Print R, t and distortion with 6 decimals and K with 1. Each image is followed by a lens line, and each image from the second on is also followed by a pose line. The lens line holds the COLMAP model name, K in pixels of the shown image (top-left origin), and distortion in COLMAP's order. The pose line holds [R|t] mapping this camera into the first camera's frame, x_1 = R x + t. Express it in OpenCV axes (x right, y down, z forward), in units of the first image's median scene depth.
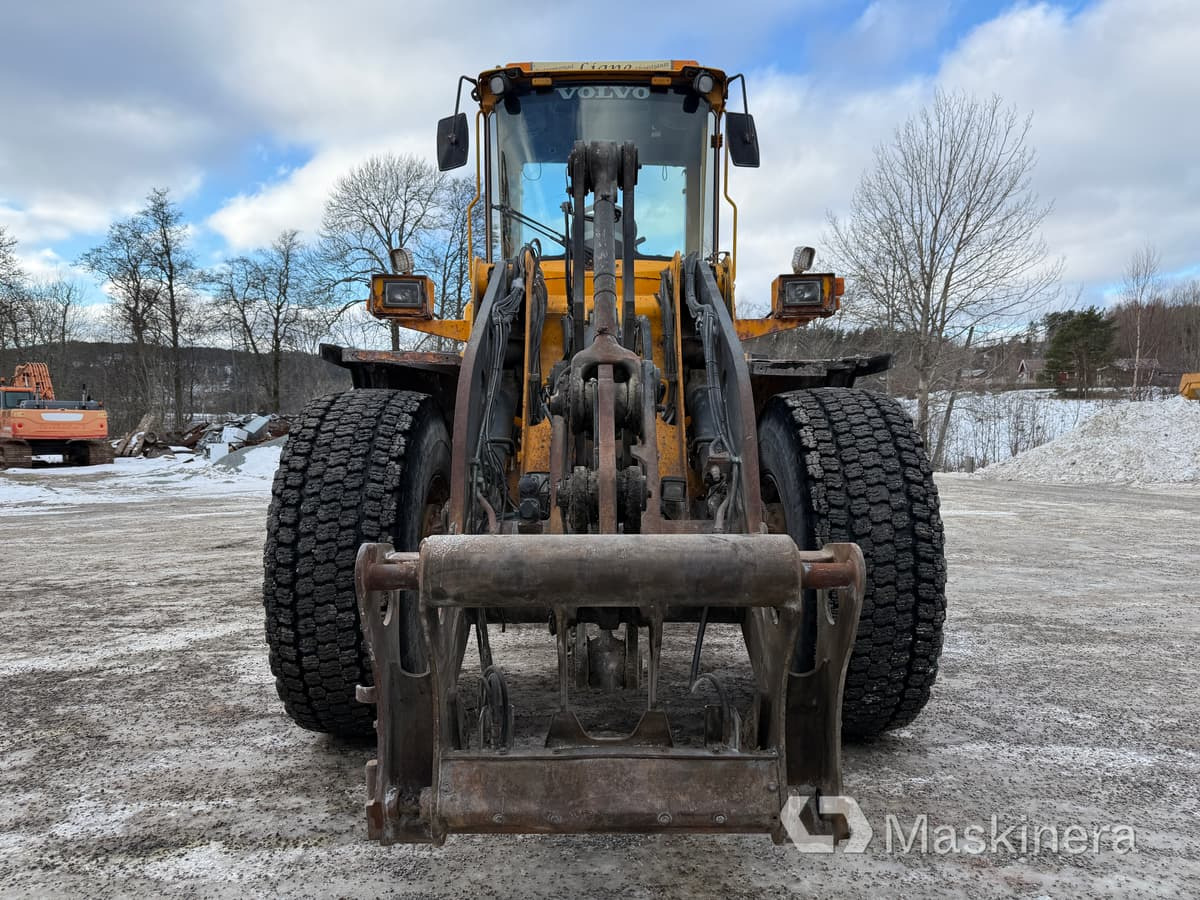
lens RADIAL K [[868.4, 0, 600.0], [0, 868.4, 450.0], [0, 0, 1]] dist [-0.001958, 0.001221]
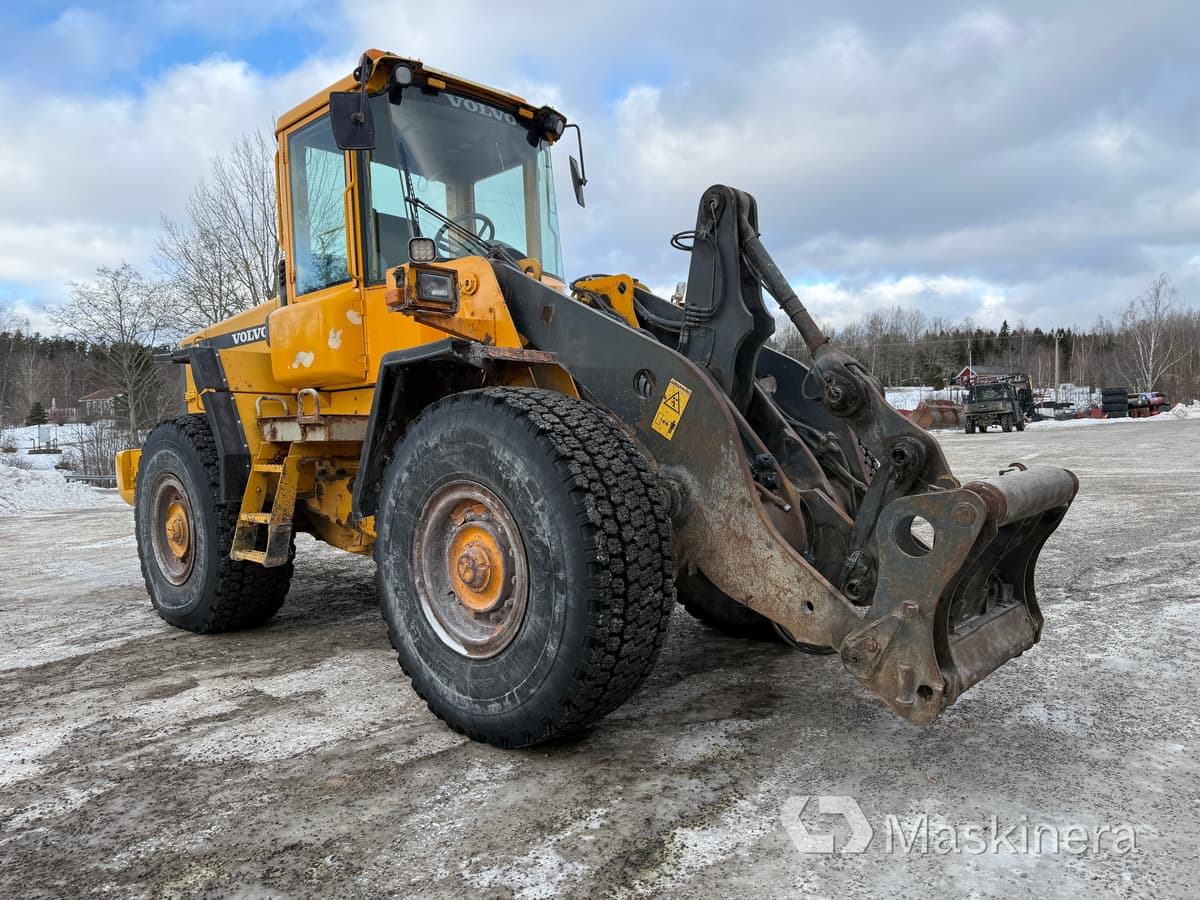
lens RADIAL K [[868.4, 0, 600.0], [0, 868.4, 450.0], [0, 0, 1]] dist [-0.001958, 0.001221]
pose [[0.656363, -0.037977, 0.753489, -0.778014], [0.062329, 0.998048, -0.003992, 0.011308], [-0.751866, 0.049585, 0.657448, 0.248717]]
